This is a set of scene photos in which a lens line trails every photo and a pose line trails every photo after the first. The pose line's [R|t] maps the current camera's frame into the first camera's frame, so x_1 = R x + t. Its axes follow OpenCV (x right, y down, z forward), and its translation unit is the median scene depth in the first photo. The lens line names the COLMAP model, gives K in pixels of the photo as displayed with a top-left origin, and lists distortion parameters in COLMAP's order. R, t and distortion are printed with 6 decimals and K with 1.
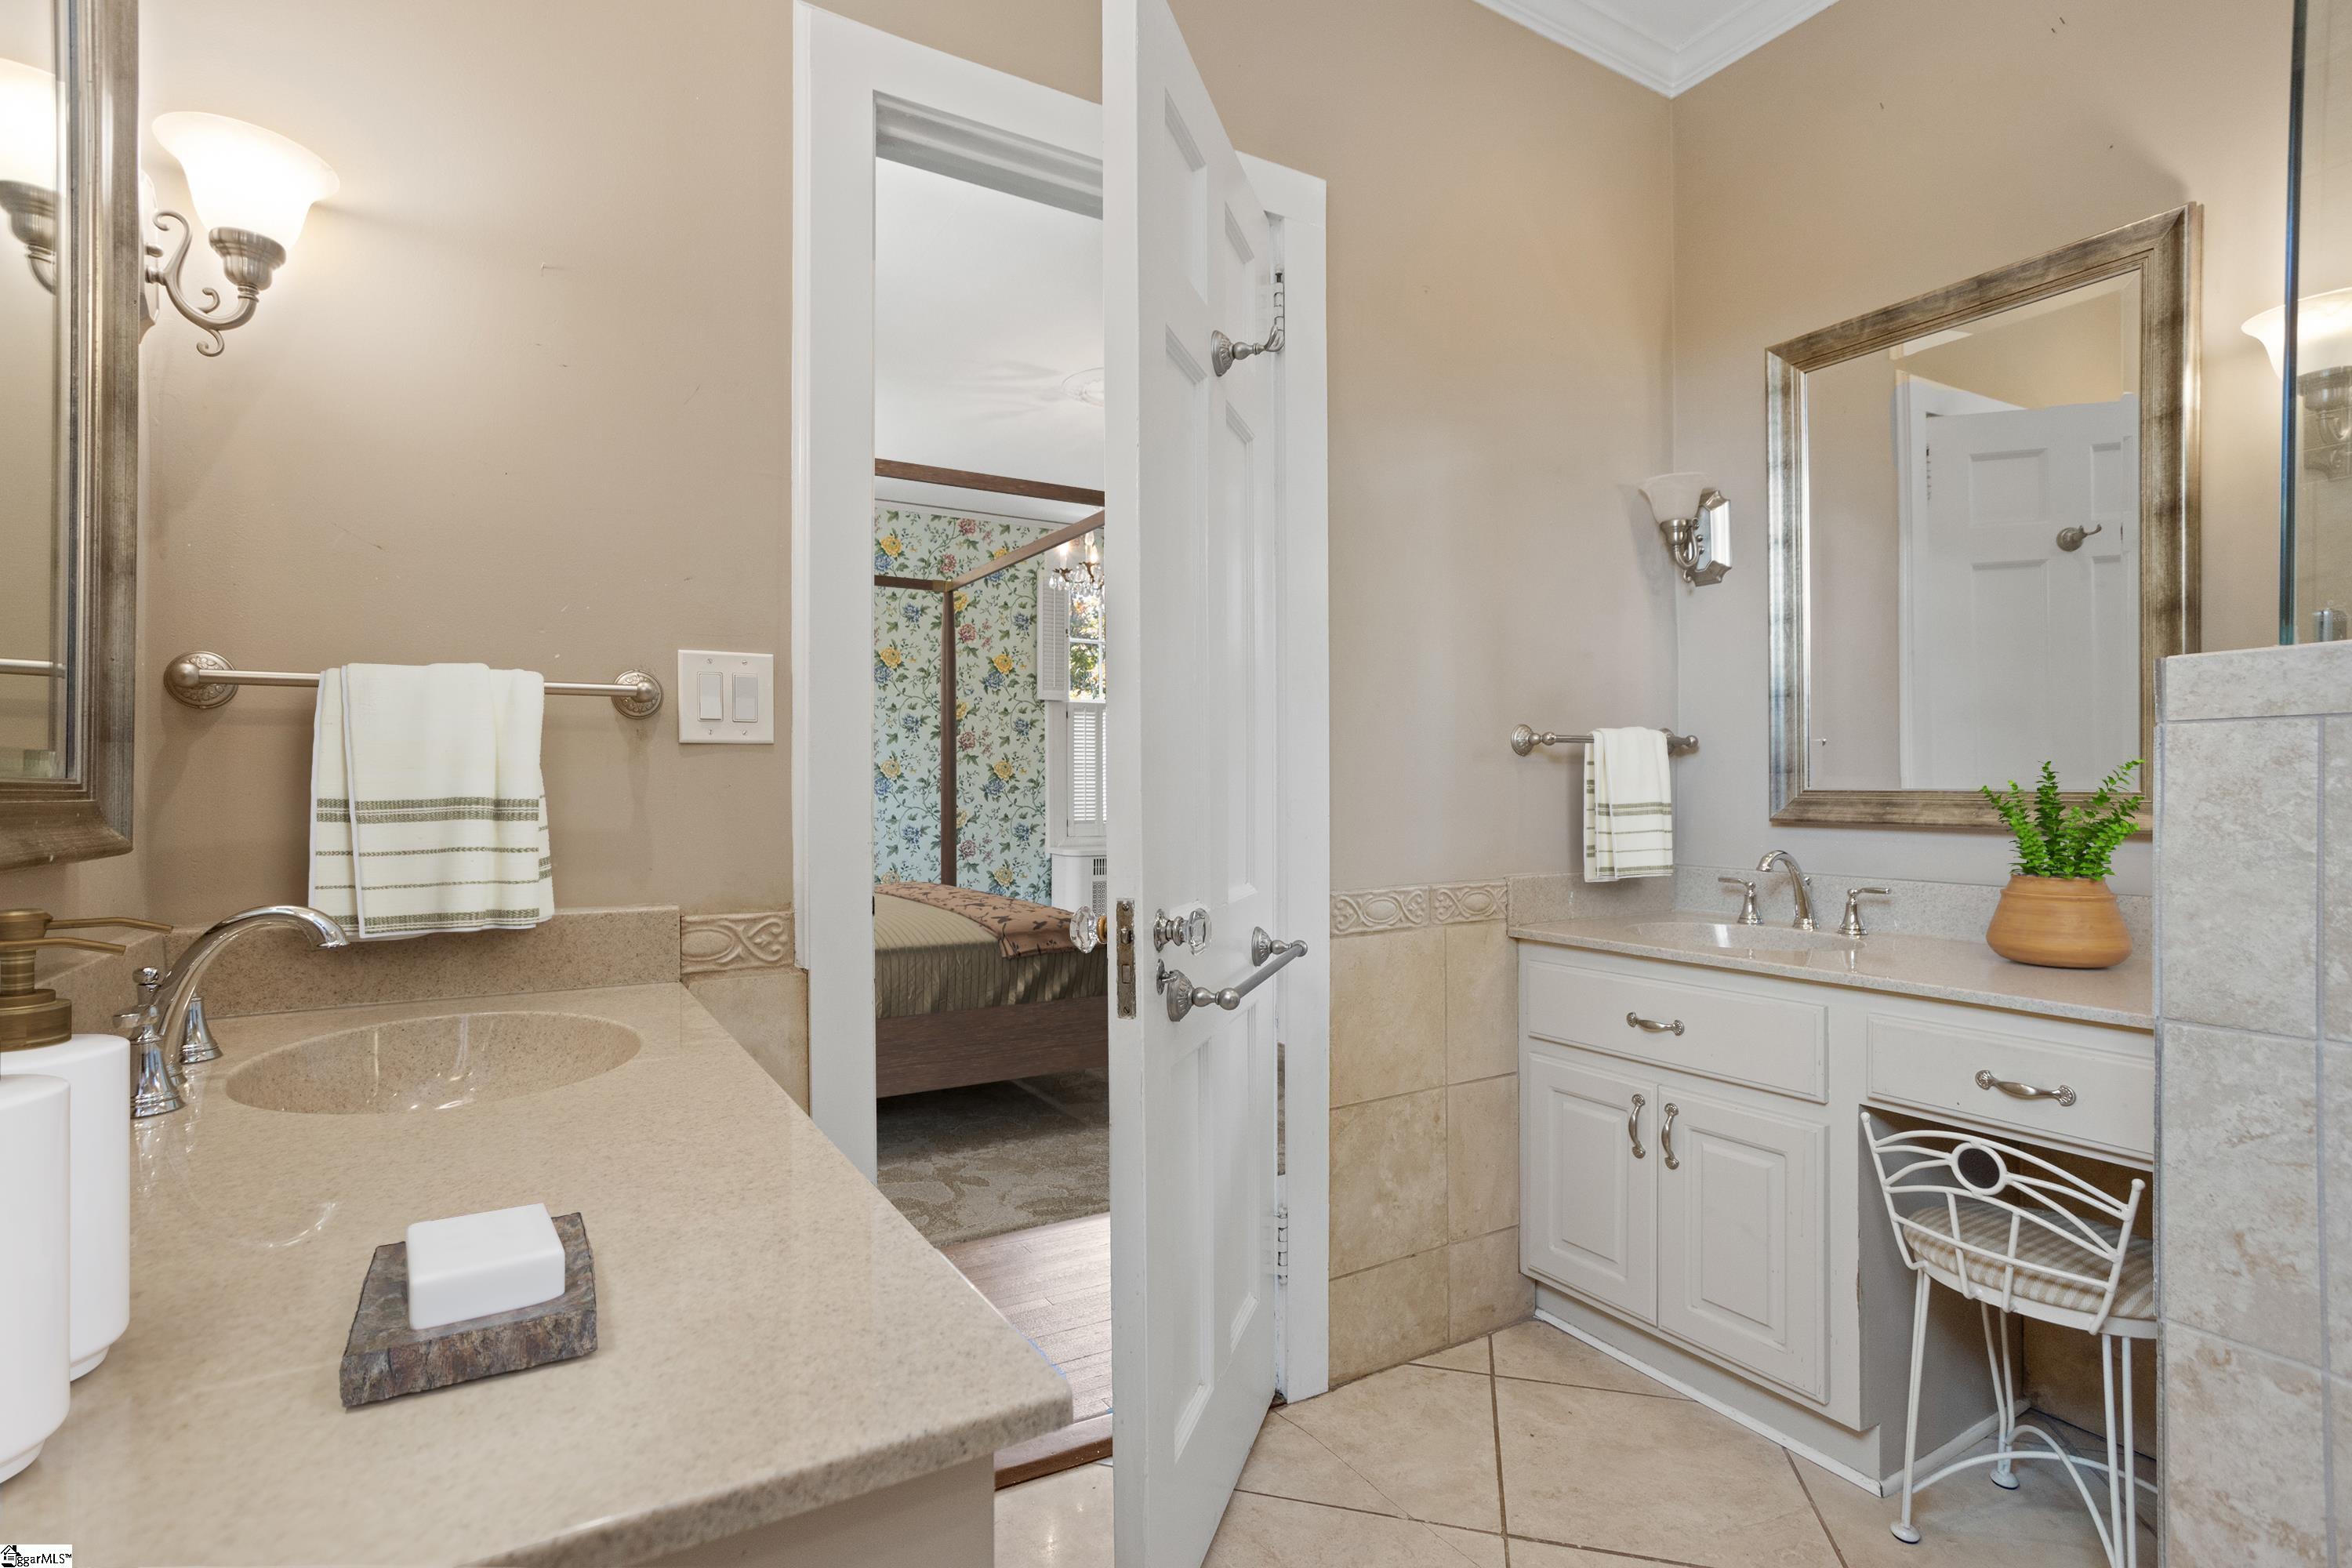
lens RADIAL K [[1159.9, 0, 1171.9], [0, 1159.9, 792.8], [0, 0, 1]] dist [-0.073226, 0.060728]
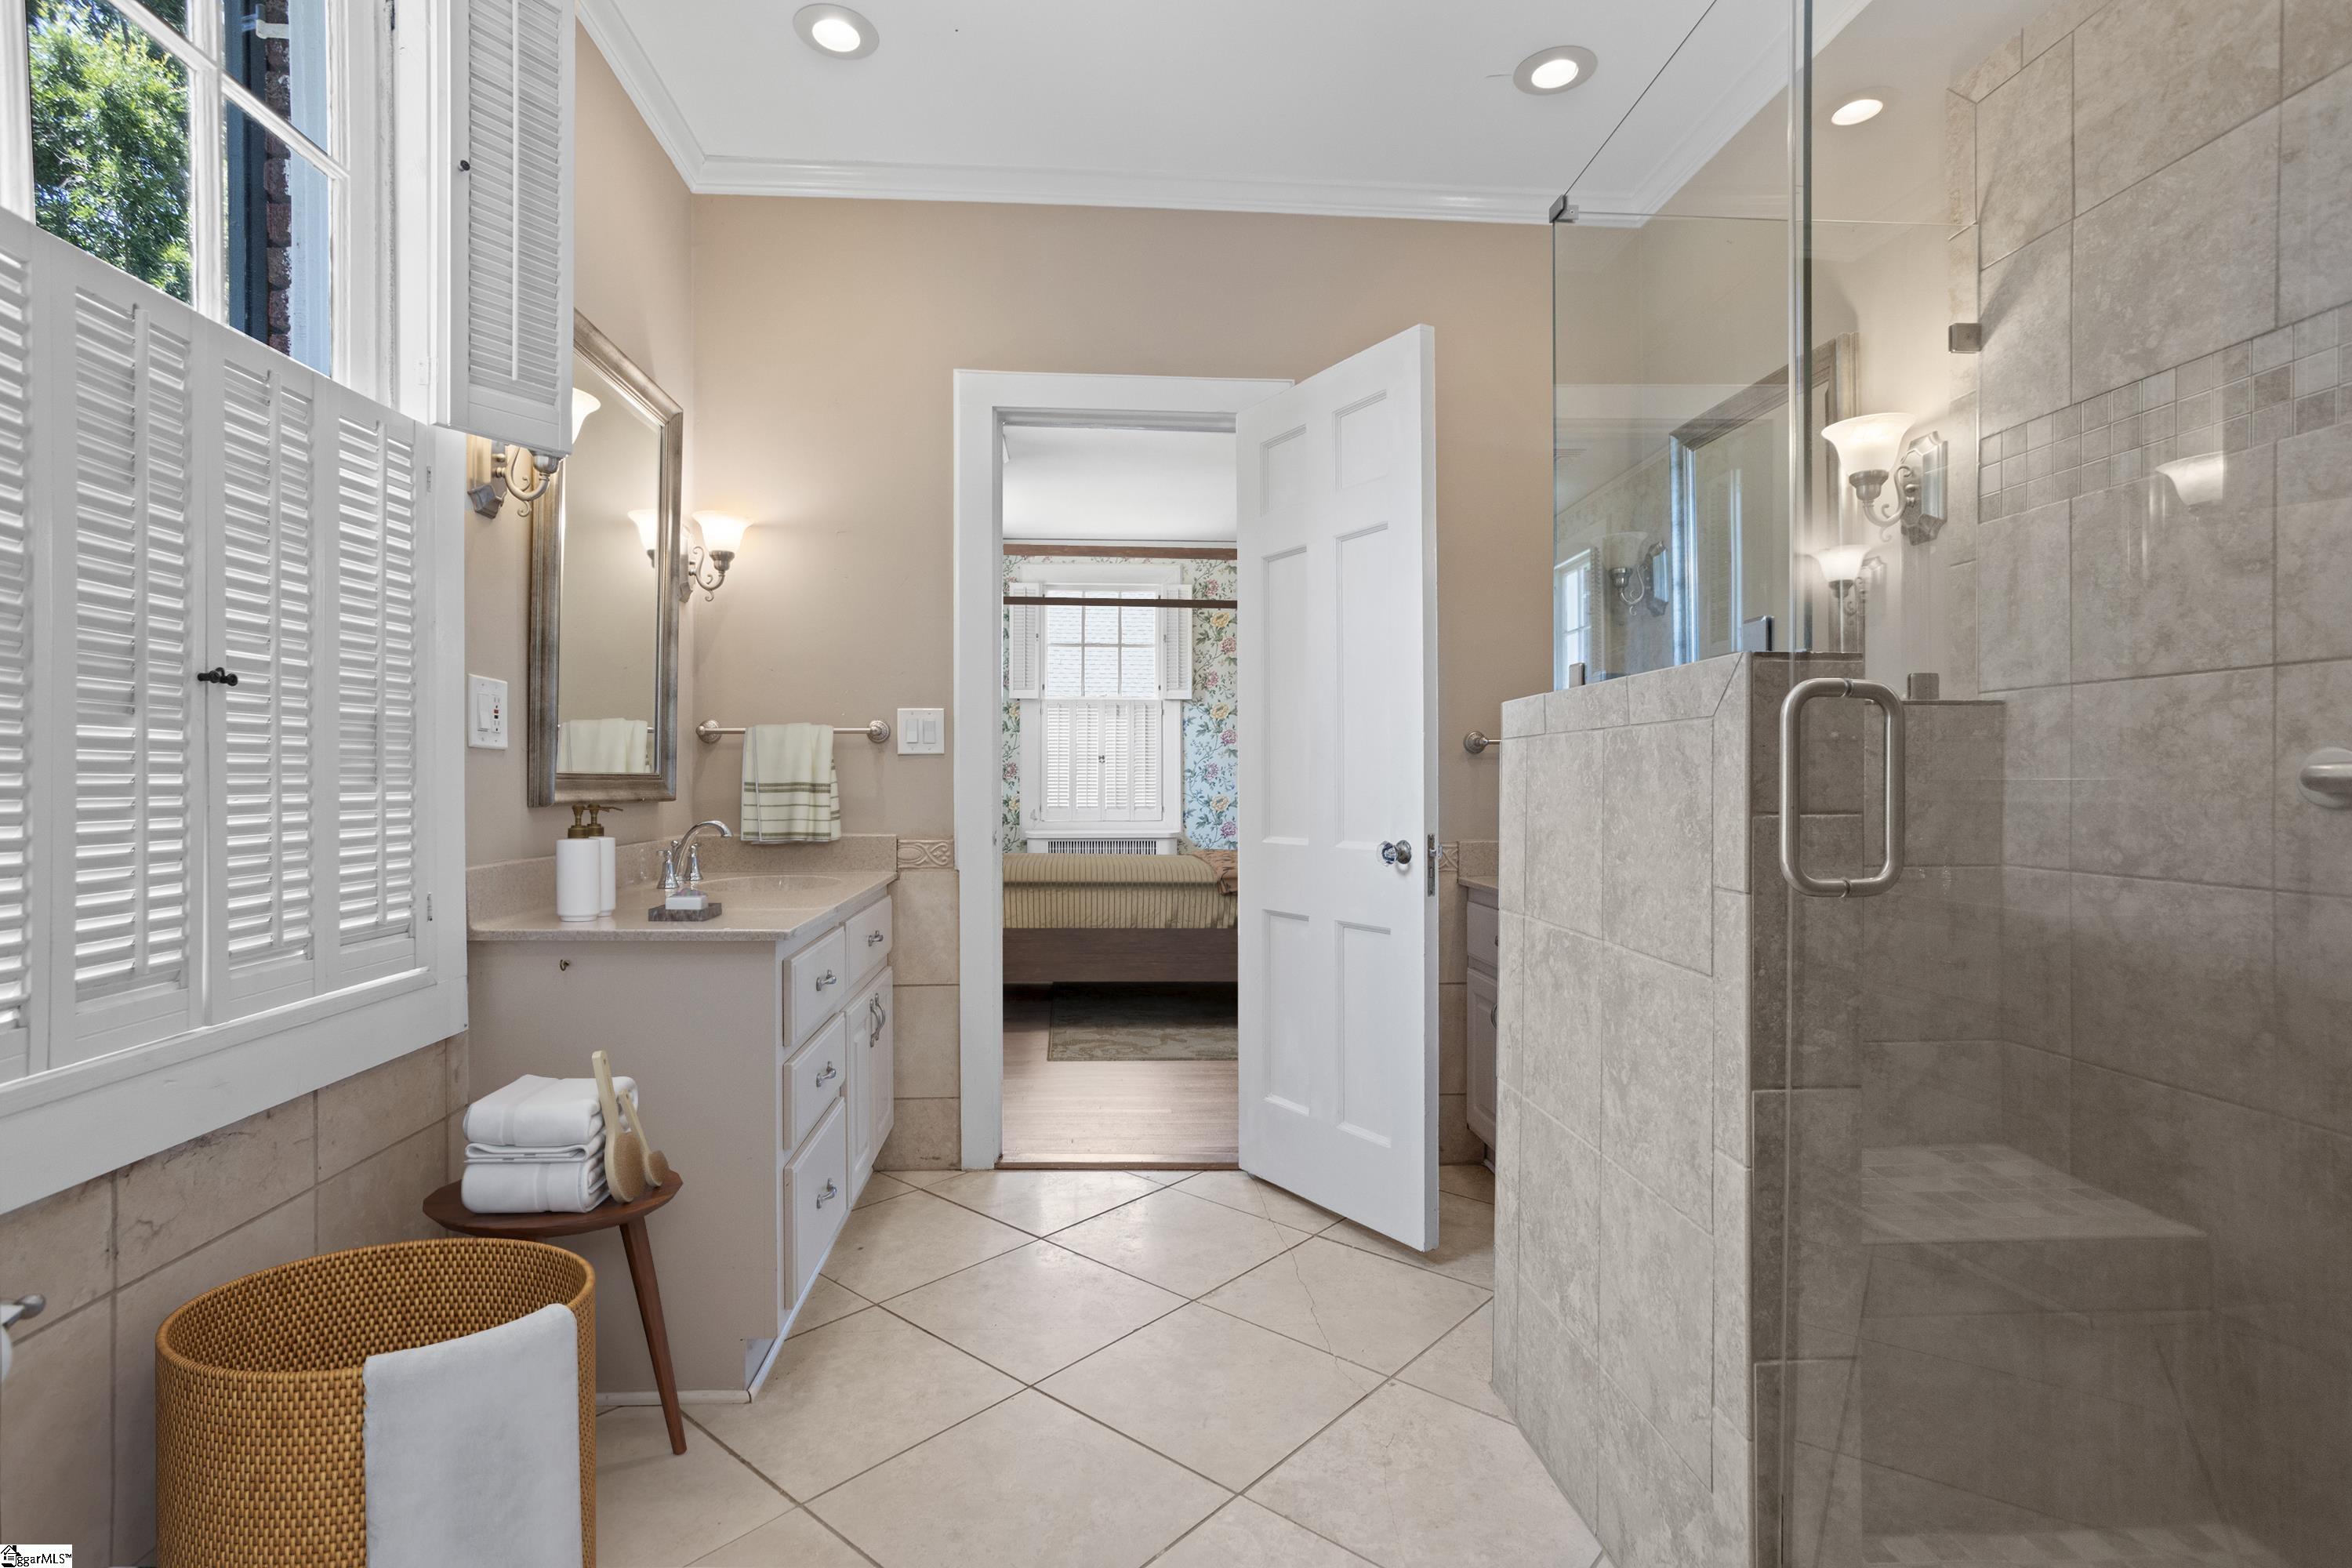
lens RADIAL K [[1159.9, 0, 1171.9], [0, 1159.9, 792.8], [0, 0, 1]] dist [-0.073226, 0.060728]
pose [[0.902469, 0.001301, -0.430752, 1.001757], [0.001305, 0.999983, 0.005754, 0.014457], [0.430752, -0.005755, 0.902452, -0.717757]]
